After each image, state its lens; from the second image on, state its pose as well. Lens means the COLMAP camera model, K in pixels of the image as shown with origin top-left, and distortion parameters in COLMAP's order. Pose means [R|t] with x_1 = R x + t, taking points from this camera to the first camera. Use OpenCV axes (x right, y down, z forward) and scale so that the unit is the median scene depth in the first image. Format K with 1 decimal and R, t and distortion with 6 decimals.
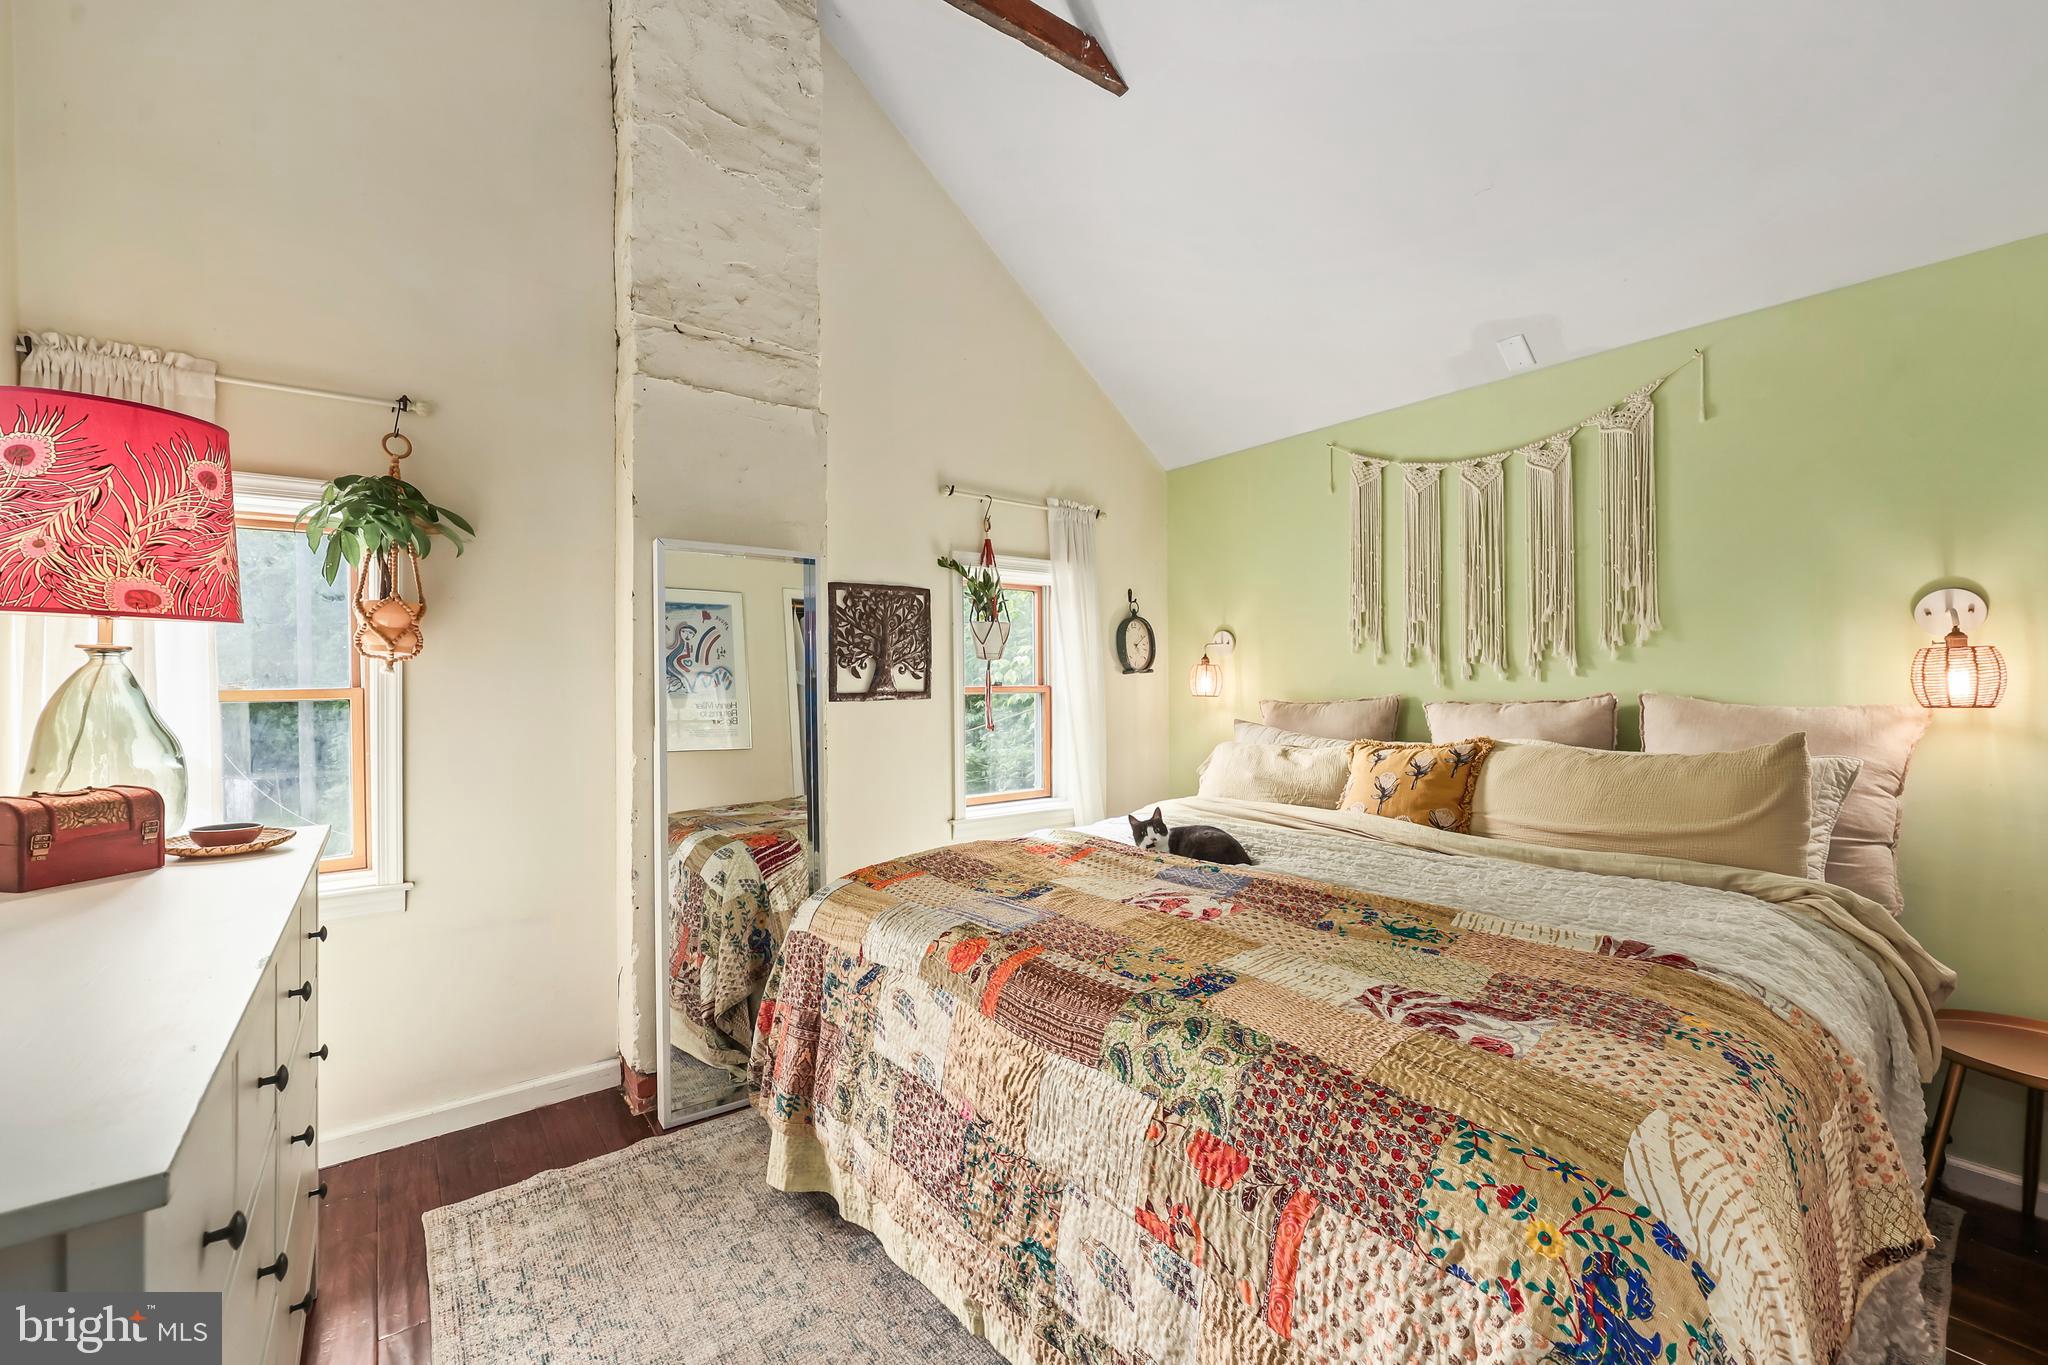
lens RADIAL K [[851.7, 0, 1034.0], [0, 851.7, 684.5], [0, 0, 1]] dist [0.000972, 0.000455]
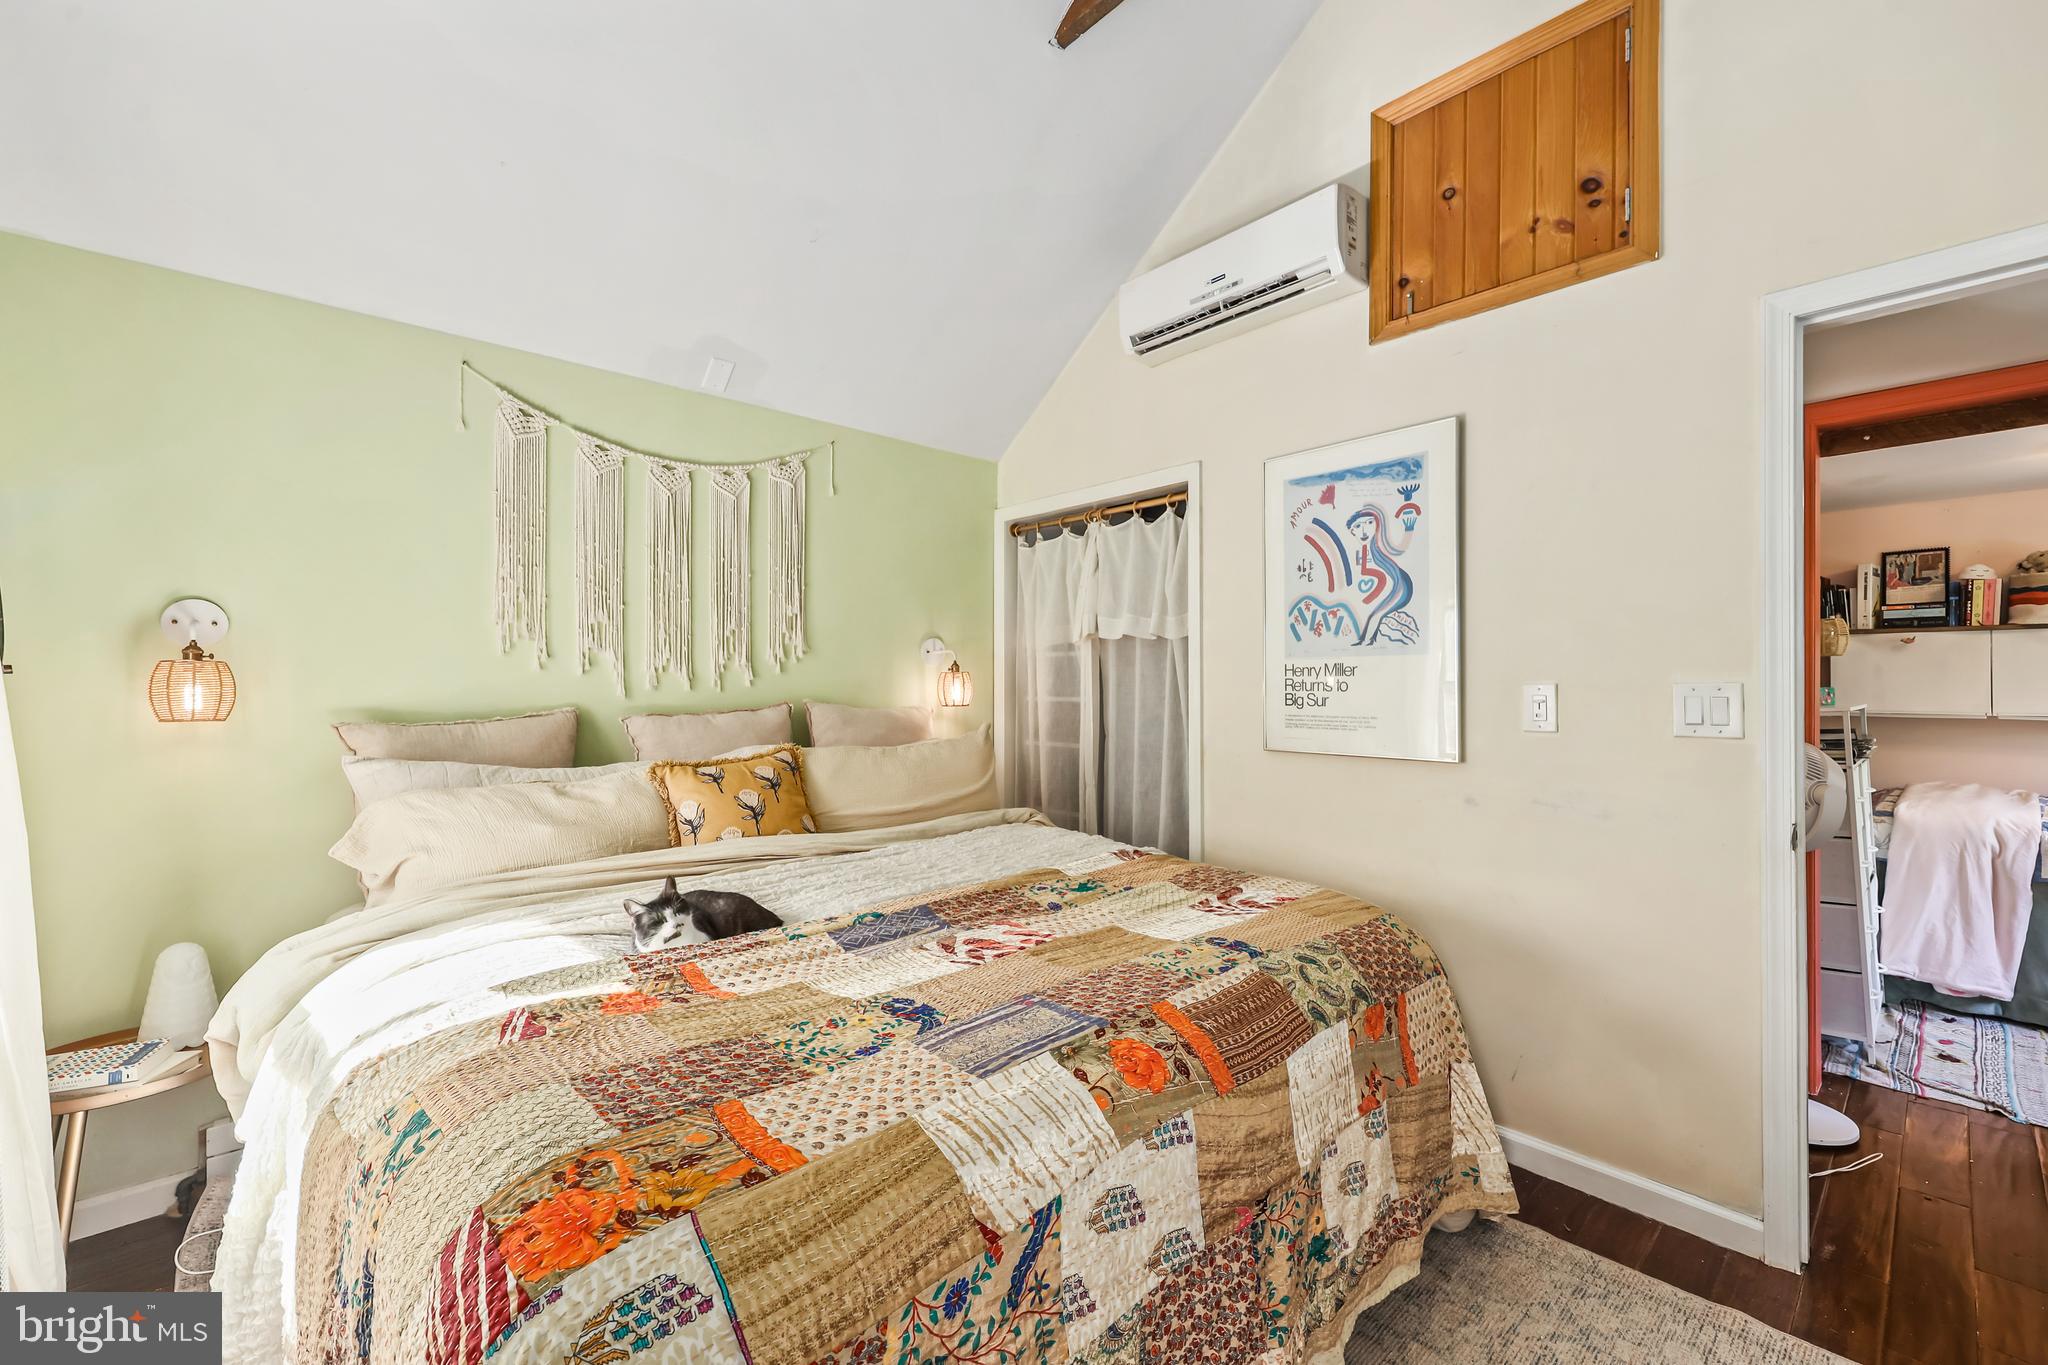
lens RADIAL K [[851.7, 0, 1025.2], [0, 851.7, 671.9], [0, 0, 1]] dist [0.000972, 0.000455]
pose [[-0.089798, 0.021516, 0.995728, -0.747366], [0.003537, 0.999767, -0.021284, -0.005752], [-0.995954, 0.001611, -0.089854, 1.076843]]
